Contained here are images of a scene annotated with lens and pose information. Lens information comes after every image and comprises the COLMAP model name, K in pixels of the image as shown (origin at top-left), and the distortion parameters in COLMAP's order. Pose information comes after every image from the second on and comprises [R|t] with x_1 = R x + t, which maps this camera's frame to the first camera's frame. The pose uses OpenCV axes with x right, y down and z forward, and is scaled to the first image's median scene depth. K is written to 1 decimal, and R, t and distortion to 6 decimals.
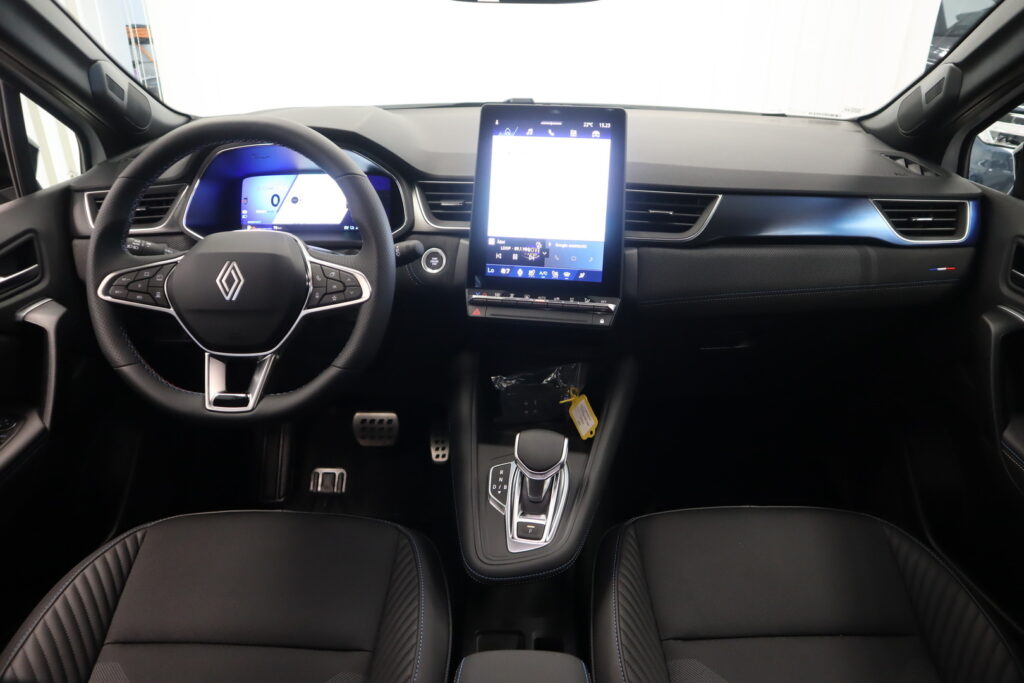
lens RADIAL K [[727.5, 0, 512.0], [0, 727.5, 341.5], [0, 0, 1]] dist [-0.113599, 0.067328]
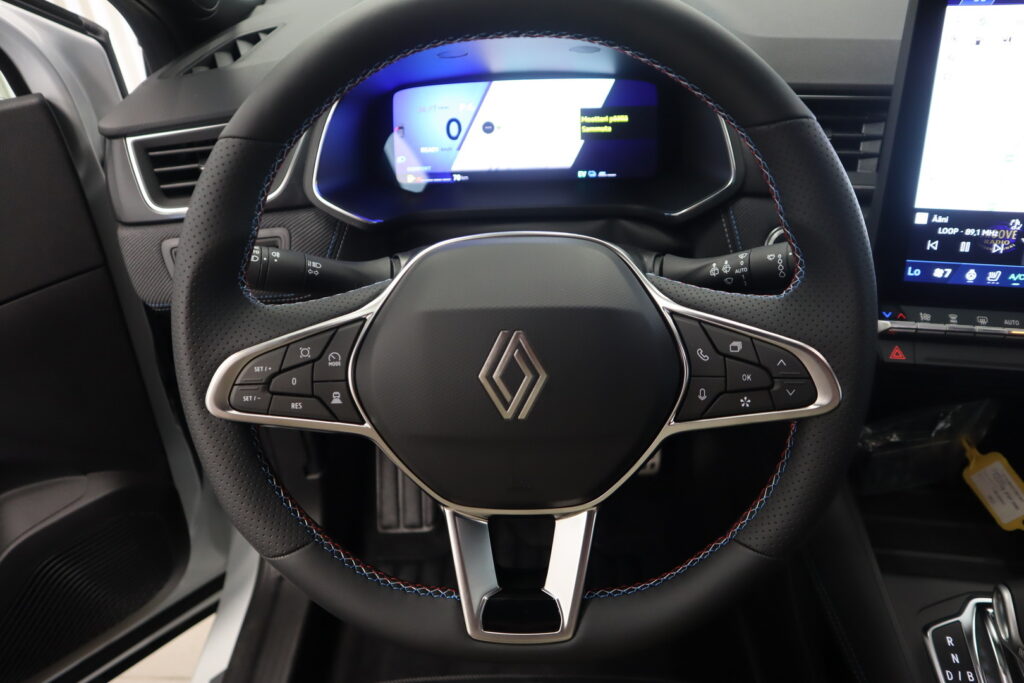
lens RADIAL K [[710.2, 0, 512.0], [0, 710.2, 341.5], [0, 0, 1]] dist [-0.119742, 0.079629]
pose [[0.998908, -0.031924, -0.034106, -0.316216], [0.037695, 0.982050, 0.184815, -0.154550], [0.027594, -0.185898, 0.982181, 0.484537]]
